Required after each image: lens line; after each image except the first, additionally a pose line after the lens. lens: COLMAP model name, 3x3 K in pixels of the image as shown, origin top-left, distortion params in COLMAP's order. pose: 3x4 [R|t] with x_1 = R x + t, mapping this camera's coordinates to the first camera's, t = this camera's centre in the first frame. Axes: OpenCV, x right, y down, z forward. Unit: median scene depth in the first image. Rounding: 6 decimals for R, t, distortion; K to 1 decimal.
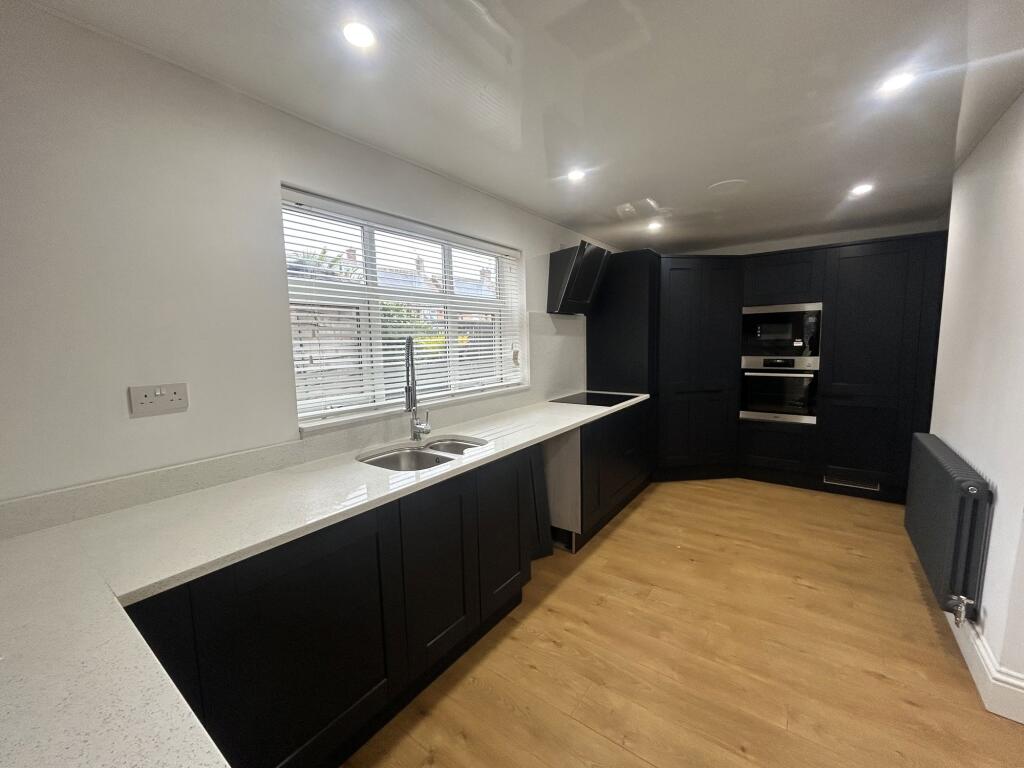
lens RADIAL K [[410.3, 0, 512.0], [0, 410.3, 384.0], [0, 0, 1]] dist [0.009749, 0.000265]
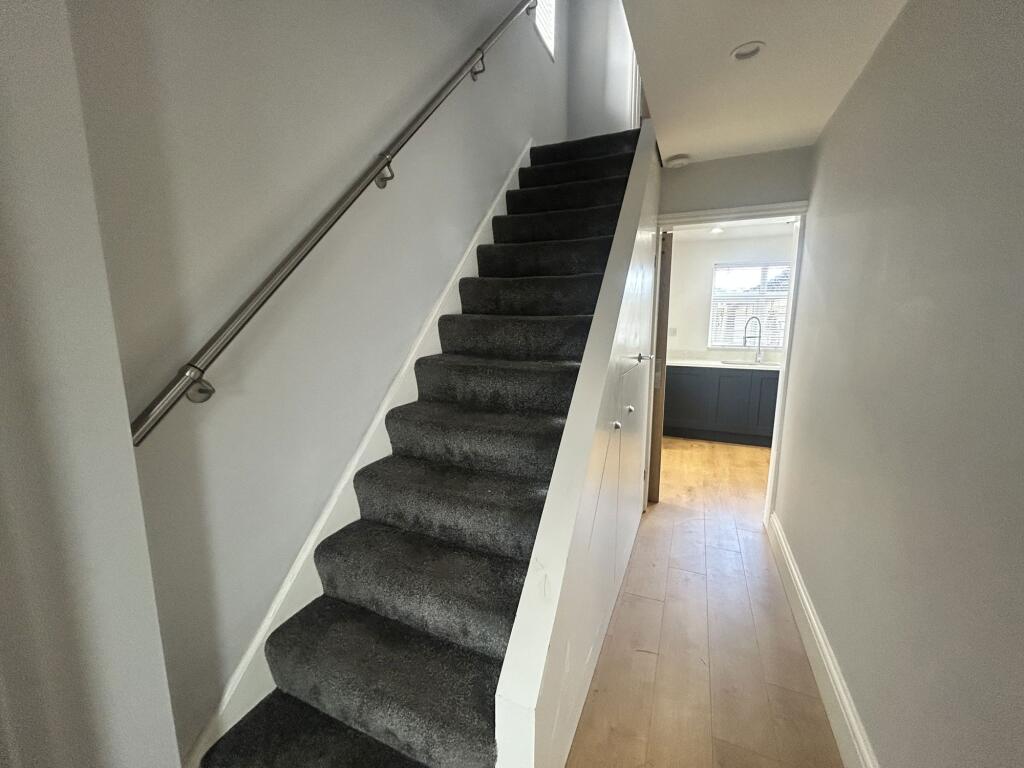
lens RADIAL K [[410.3, 0, 512.0], [0, 410.3, 384.0], [0, 0, 1]] dist [0.009749, 0.000265]
pose [[0.211401, 0.173347, -0.961905, 2.298140], [-0.115017, 0.981721, 0.151640, 0.091572], [0.970608, 0.078579, 0.227475, -1.118752]]
